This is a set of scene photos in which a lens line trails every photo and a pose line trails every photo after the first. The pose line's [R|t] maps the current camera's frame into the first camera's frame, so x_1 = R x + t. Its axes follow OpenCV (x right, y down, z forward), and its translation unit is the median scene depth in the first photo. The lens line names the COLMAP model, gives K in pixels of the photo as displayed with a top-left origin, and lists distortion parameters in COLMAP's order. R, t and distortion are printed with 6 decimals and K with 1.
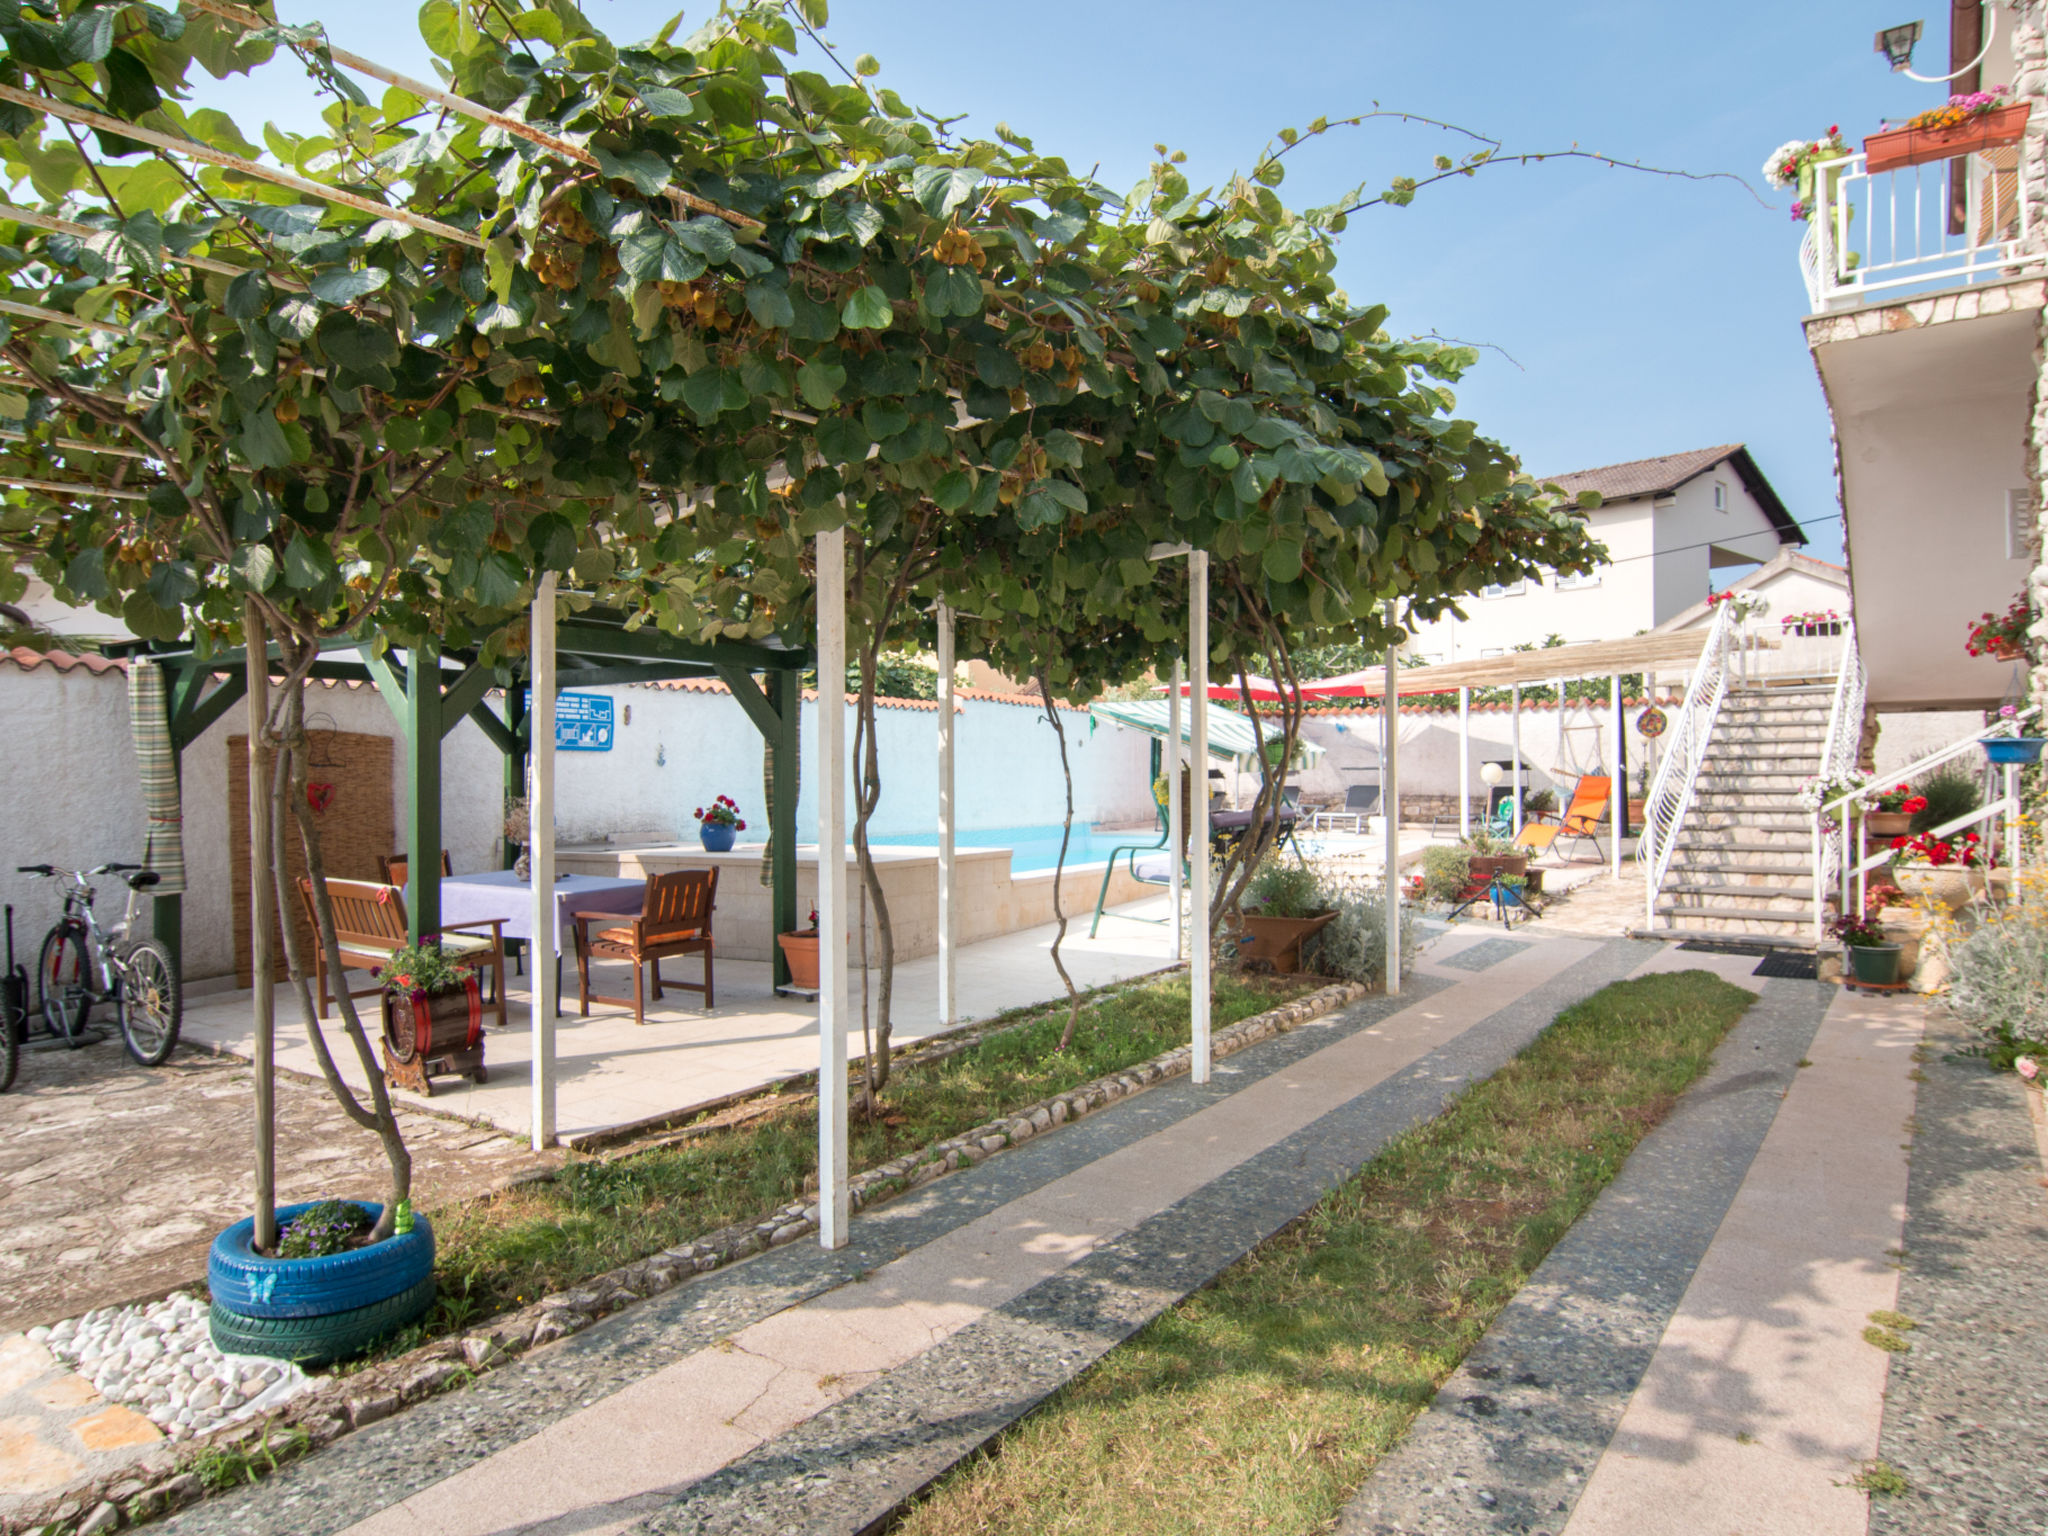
lens RADIAL K [[1288.5, 0, 1019.6], [0, 1288.5, 772.1], [0, 0, 1]] dist [-0.013897, -0.005386]
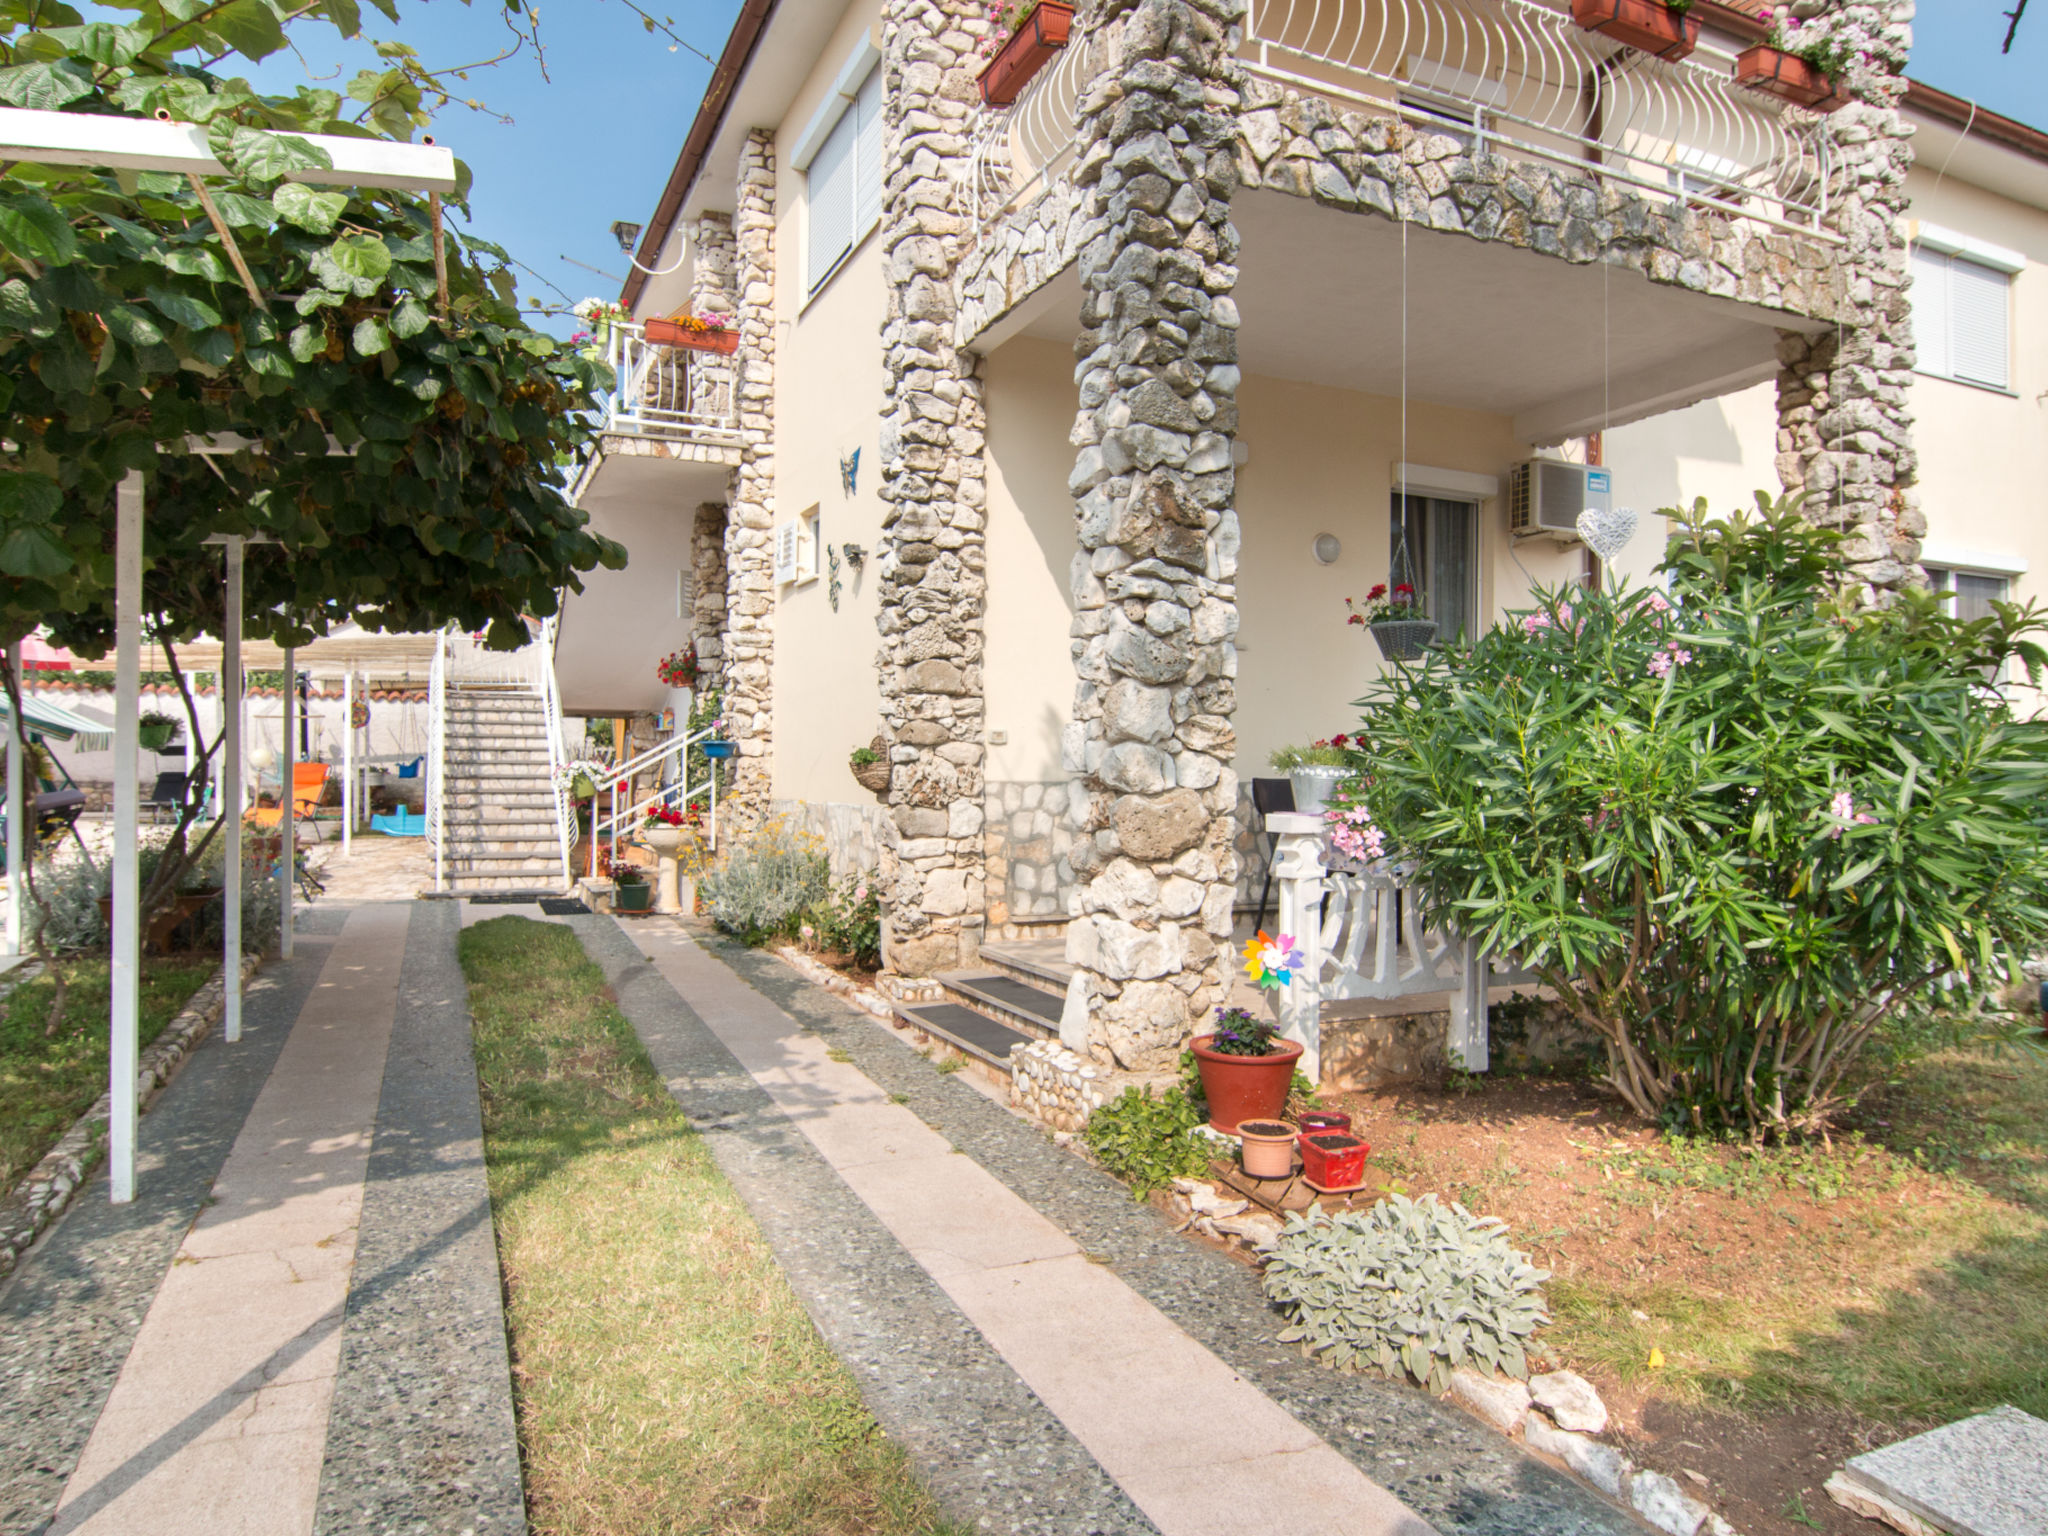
lens RADIAL K [[1288.5, 0, 1019.6], [0, 1288.5, 772.1], [0, 0, 1]] dist [-0.013897, -0.005386]
pose [[0.486140, 0.009045, 0.873834, -0.679341], [-0.015358, 0.999880, -0.001805, 0.013065], [-0.873746, -0.012542, 0.486220, -0.125654]]
